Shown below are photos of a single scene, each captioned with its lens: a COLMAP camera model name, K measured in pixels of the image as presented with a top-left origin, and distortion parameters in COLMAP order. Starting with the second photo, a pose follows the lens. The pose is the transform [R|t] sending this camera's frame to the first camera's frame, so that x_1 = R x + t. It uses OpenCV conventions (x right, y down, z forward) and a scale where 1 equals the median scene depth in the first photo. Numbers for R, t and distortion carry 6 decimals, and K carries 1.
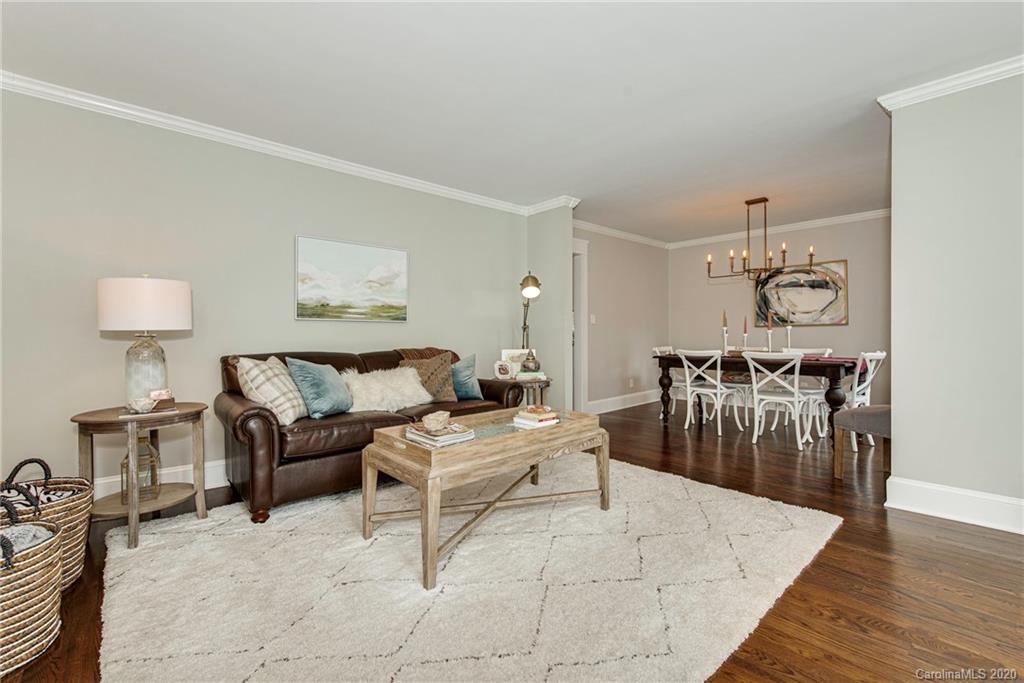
lens RADIAL K [[450.6, 0, 511.3], [0, 450.6, 340.4], [0, 0, 1]] dist [-0.003422, -0.000362]
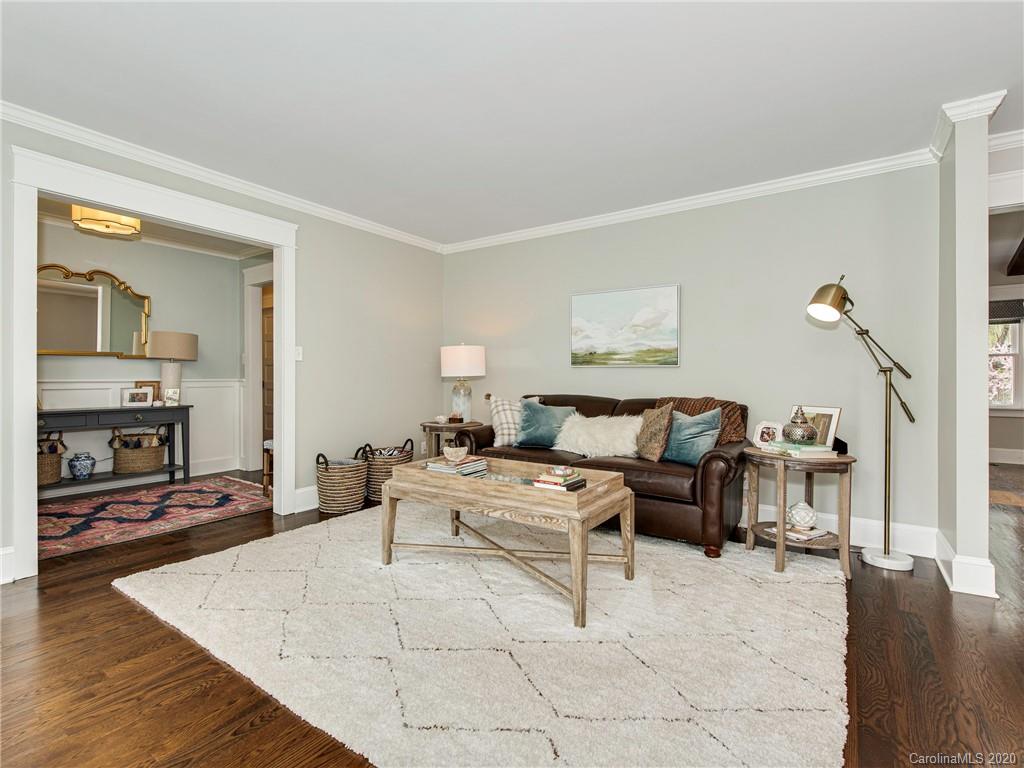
lens RADIAL K [[494.4, 0, 506.9], [0, 494.4, 379.6], [0, 0, 1]] dist [0.000023, -0.000173]
pose [[0.220594, 0.006313, -0.975345, 0.709078], [-0.018110, 0.999833, 0.002375, -0.013092], [0.975198, 0.017140, 0.220672, 0.528235]]
